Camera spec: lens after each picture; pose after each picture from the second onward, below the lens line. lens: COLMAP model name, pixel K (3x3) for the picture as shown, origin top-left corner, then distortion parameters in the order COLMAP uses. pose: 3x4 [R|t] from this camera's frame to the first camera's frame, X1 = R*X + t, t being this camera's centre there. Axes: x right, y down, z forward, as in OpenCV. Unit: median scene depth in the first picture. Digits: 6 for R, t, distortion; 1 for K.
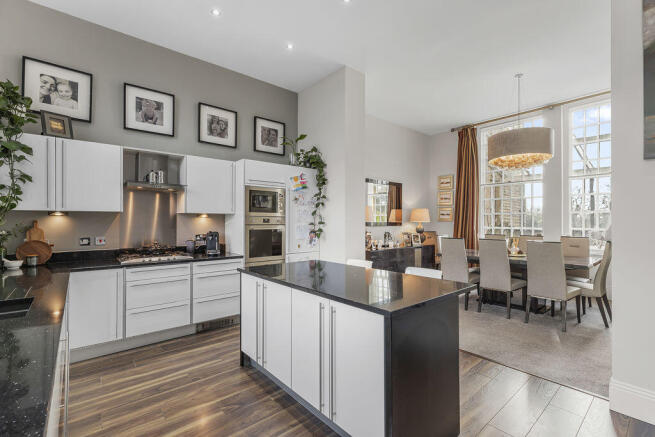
lens RADIAL K [[295.7, 0, 331.3], [0, 295.7, 218.2], [0, 0, 1]] dist [0.000440, 0.000232]
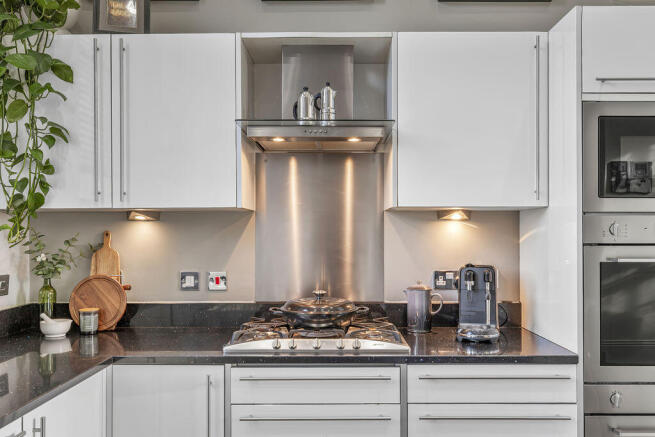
lens RADIAL K [[591.3, 0, 327.9], [0, 591.3, 232.4], [0, 0, 1]] dist [-0.000905, 0.002877]
pose [[0.765616, -0.002806, -0.643292, -0.132994], [0.010931, 0.999903, 0.008648, 0.004281], [0.643205, -0.013653, 0.765572, 0.473623]]
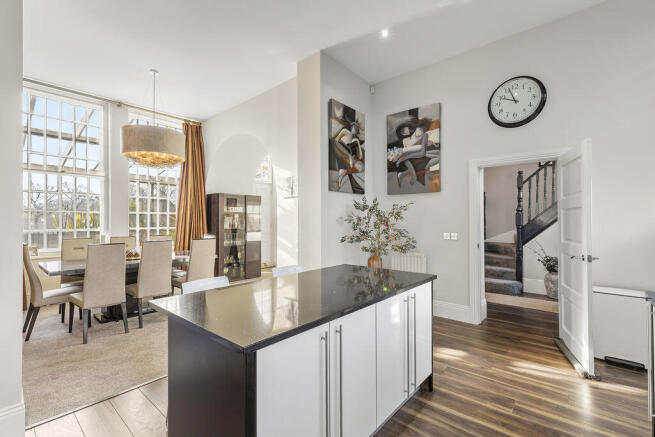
lens RADIAL K [[295.7, 0, 331.3], [0, 295.7, 218.2], [0, 0, 1]] dist [0.000440, 0.000232]
pose [[-0.158130, 0.014903, 0.987306, -1.247148], [-0.004169, 0.999867, -0.015760, 0.040452], [-0.987410, -0.006608, -0.158046, 1.757625]]
